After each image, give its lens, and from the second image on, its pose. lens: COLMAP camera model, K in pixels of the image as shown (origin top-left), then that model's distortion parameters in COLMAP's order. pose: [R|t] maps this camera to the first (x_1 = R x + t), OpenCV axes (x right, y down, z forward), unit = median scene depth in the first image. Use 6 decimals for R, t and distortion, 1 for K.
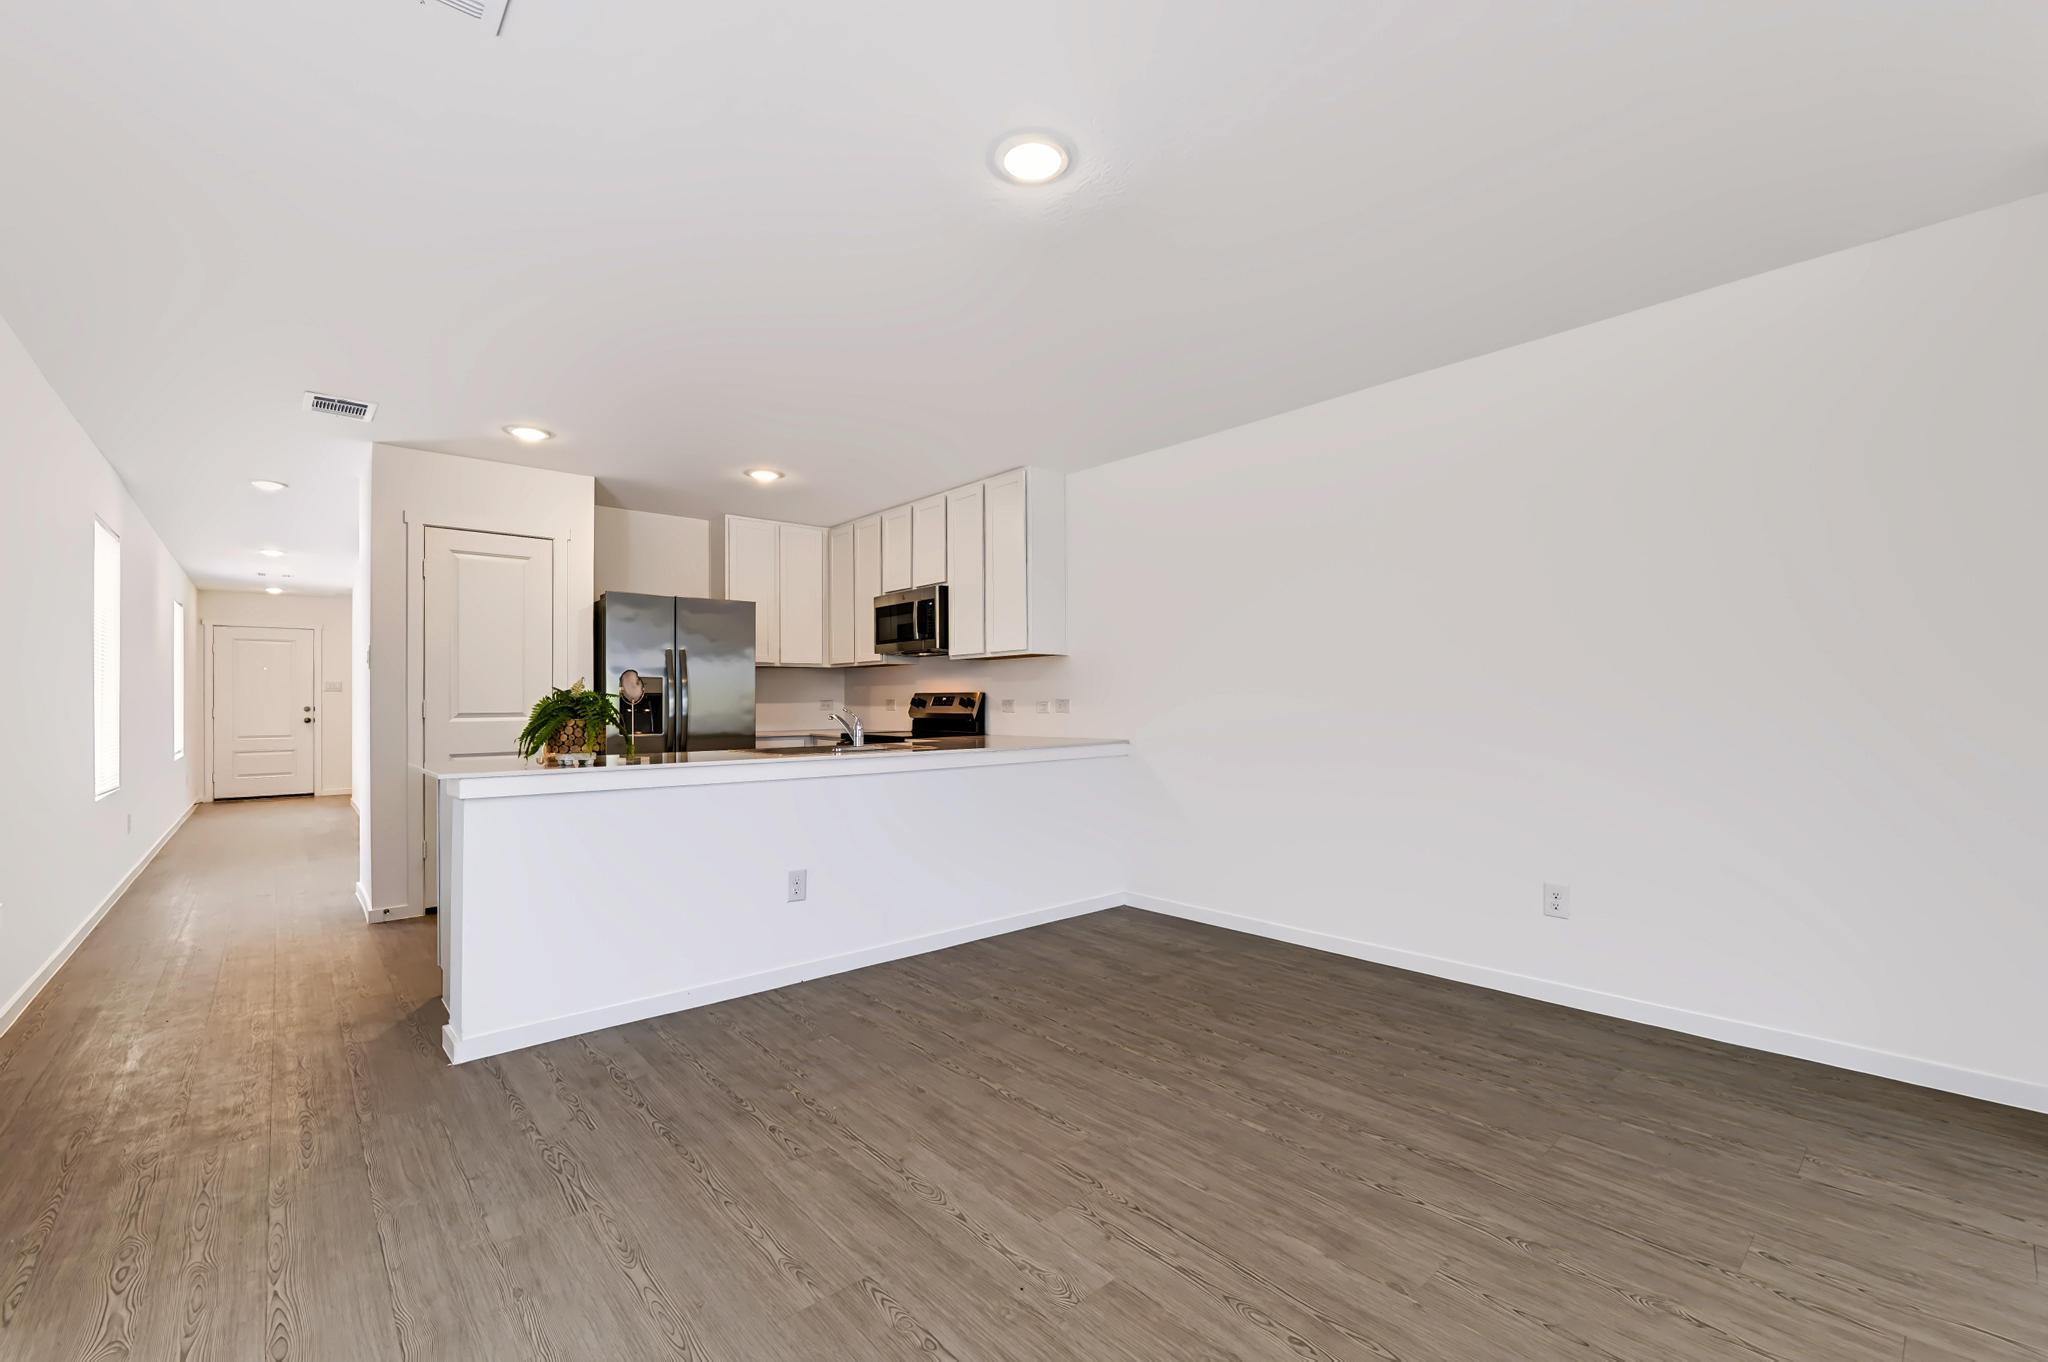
lens RADIAL K [[846.0, 0, 1021.1], [0, 846.0, 694.8], [0, 0, 1]] dist [-0.011700, 0.000157]
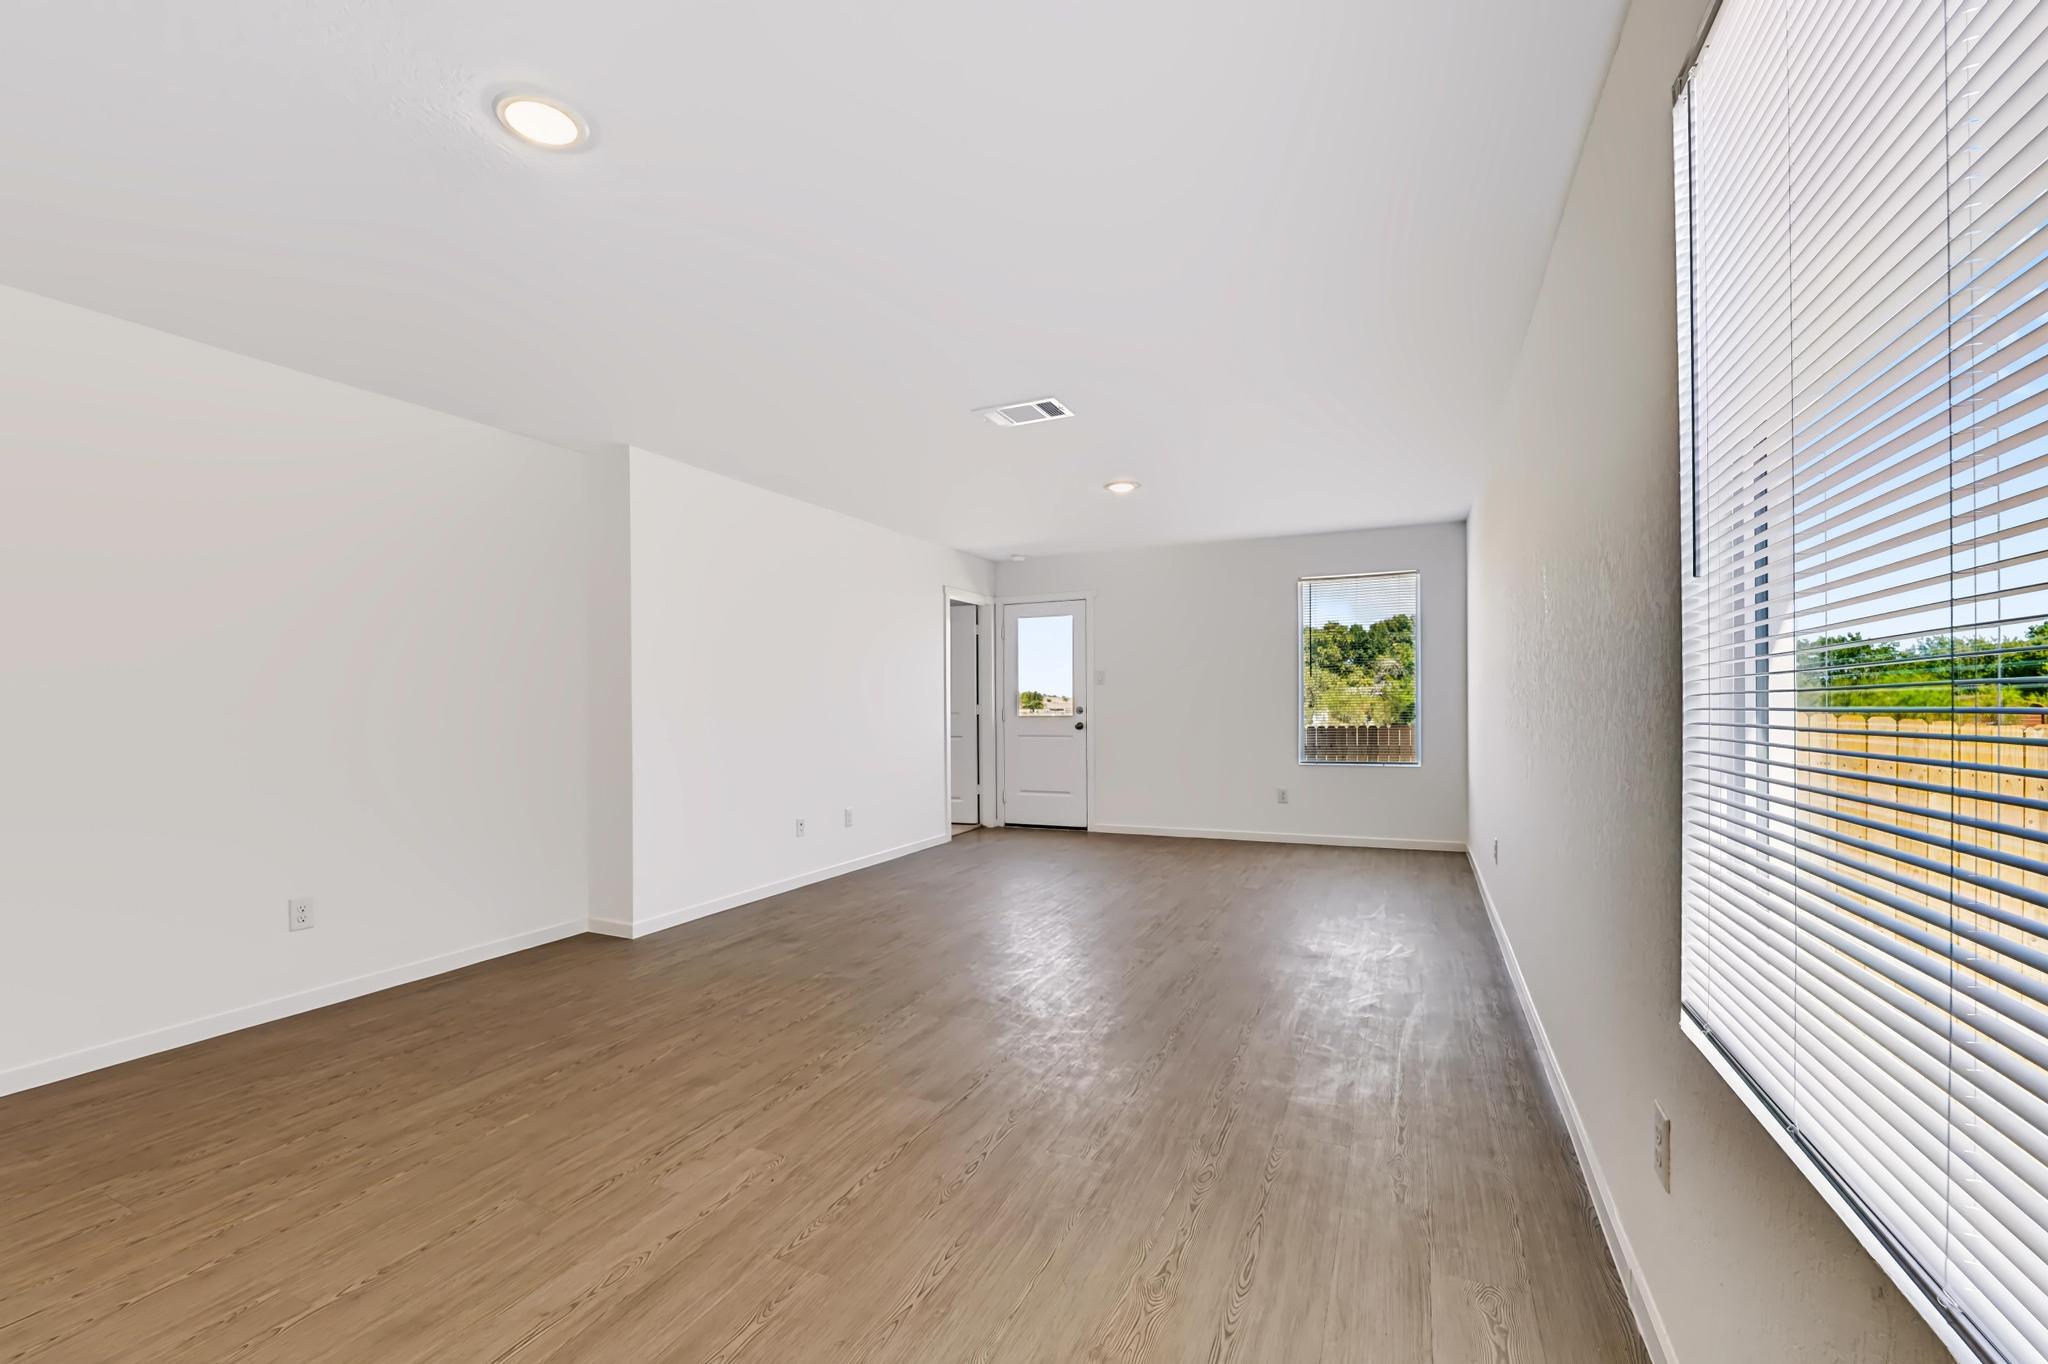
lens RADIAL K [[856.3, 0, 1025.3], [0, 856.3, 712.0], [0, 0, 1]] dist [-0.014167, -0.000016]
pose [[-0.411683, 0.002665, 0.911323, -0.431083], [0.005897, 0.999983, -0.000260, -0.000364], [-0.911308, 0.005266, -0.411691, 0.380130]]
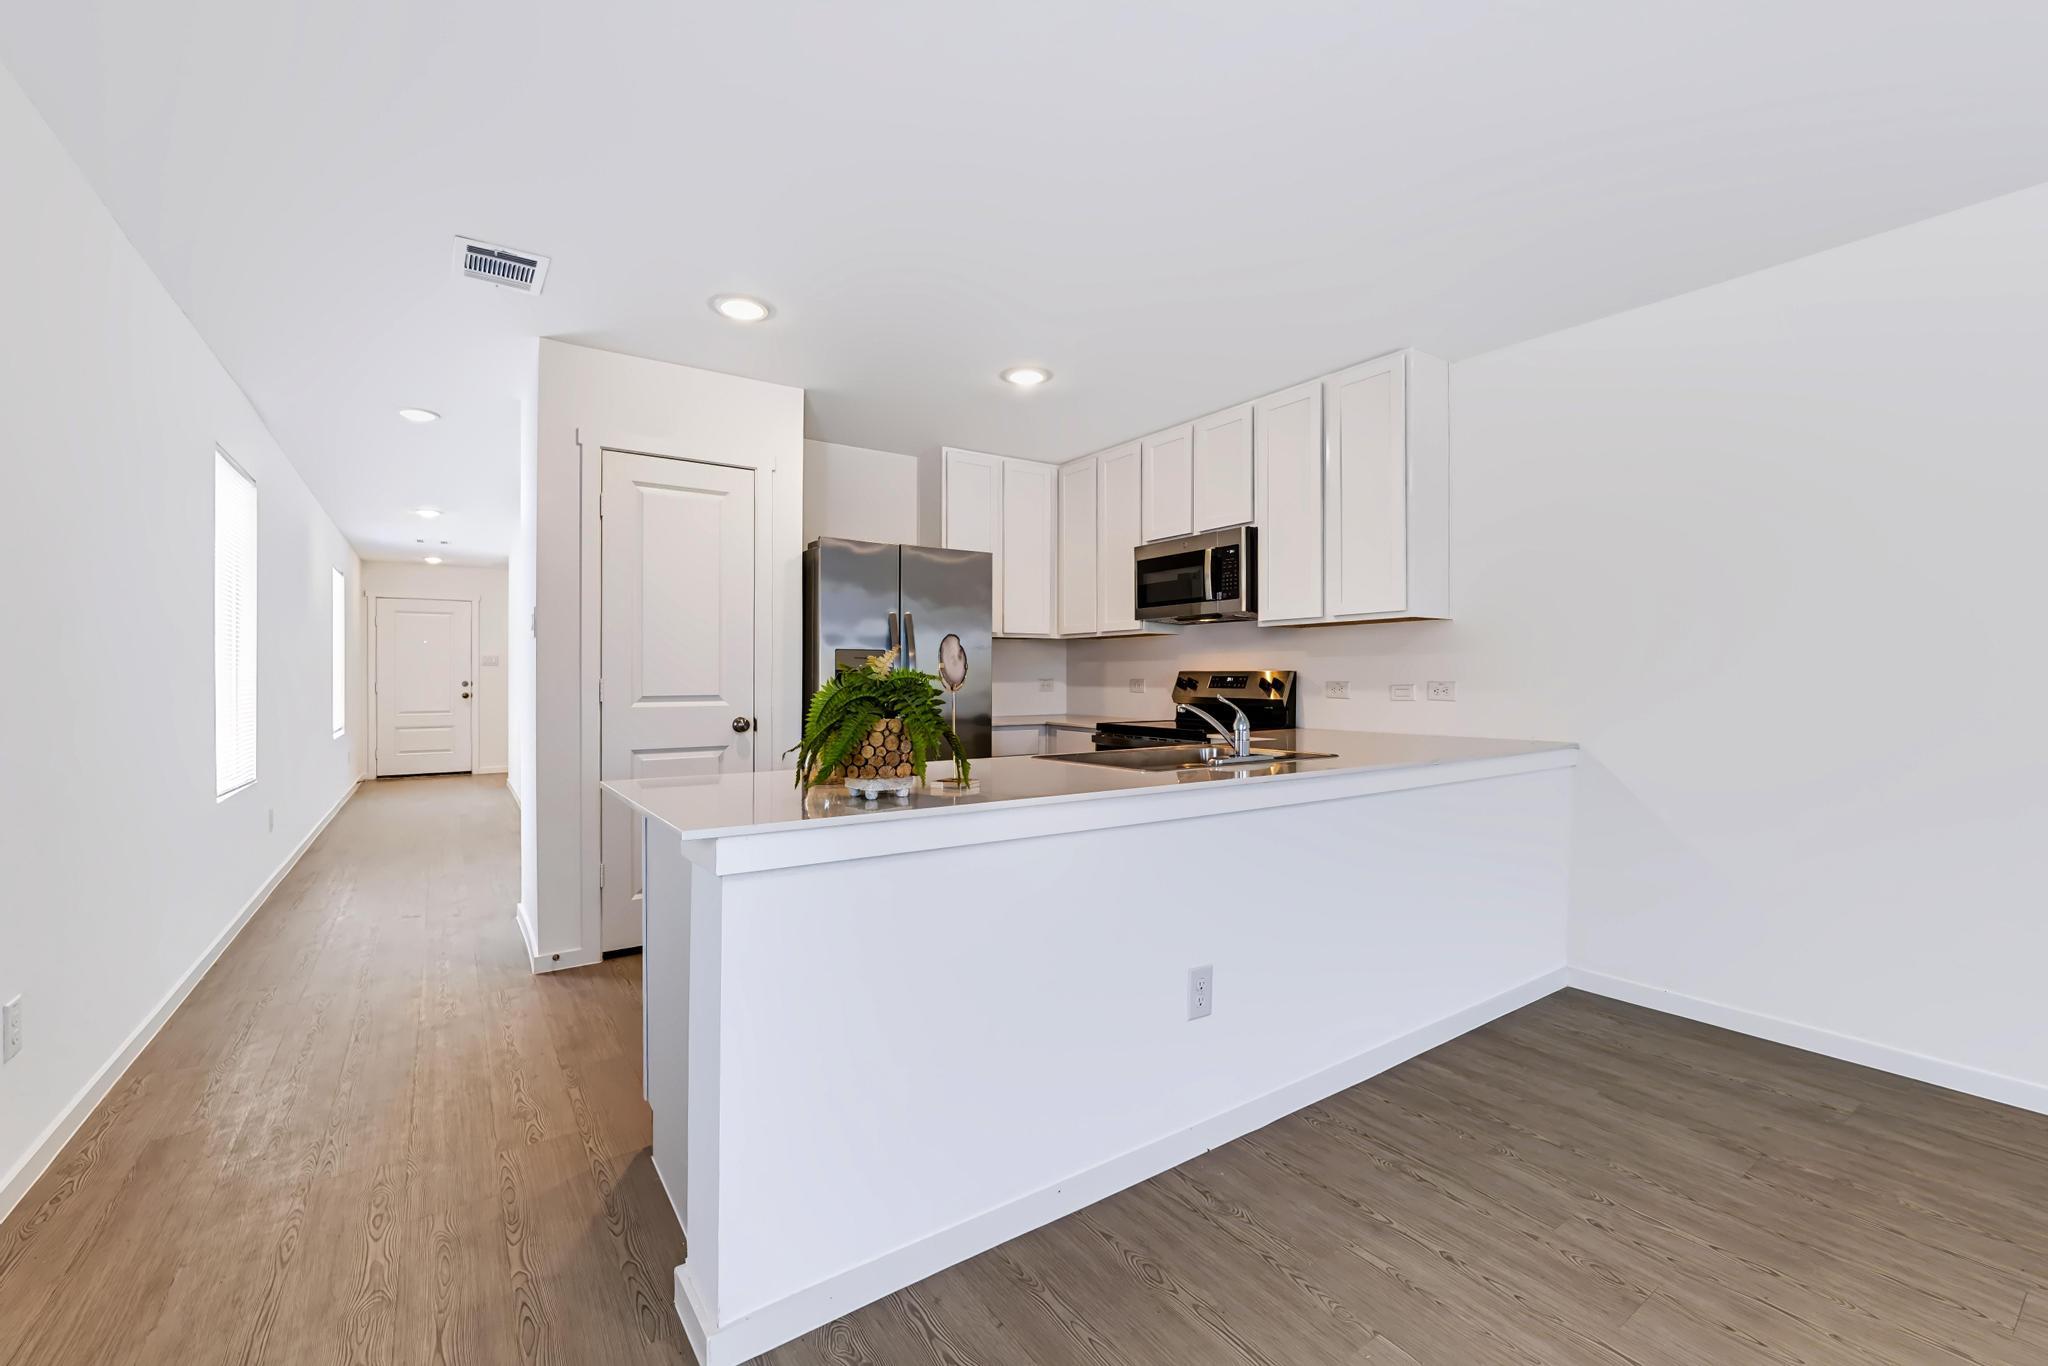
lens RADIAL K [[838.6, 0, 1019.2], [0, 838.6, 676.5], [0, 0, 1]] dist [-0.012504, -0.000027]
pose [[0.992673, 0.005210, -0.120721, -0.220645], [-0.004359, 0.999964, 0.007312, -0.002677], [0.120755, -0.006732, 0.992660, 0.267609]]
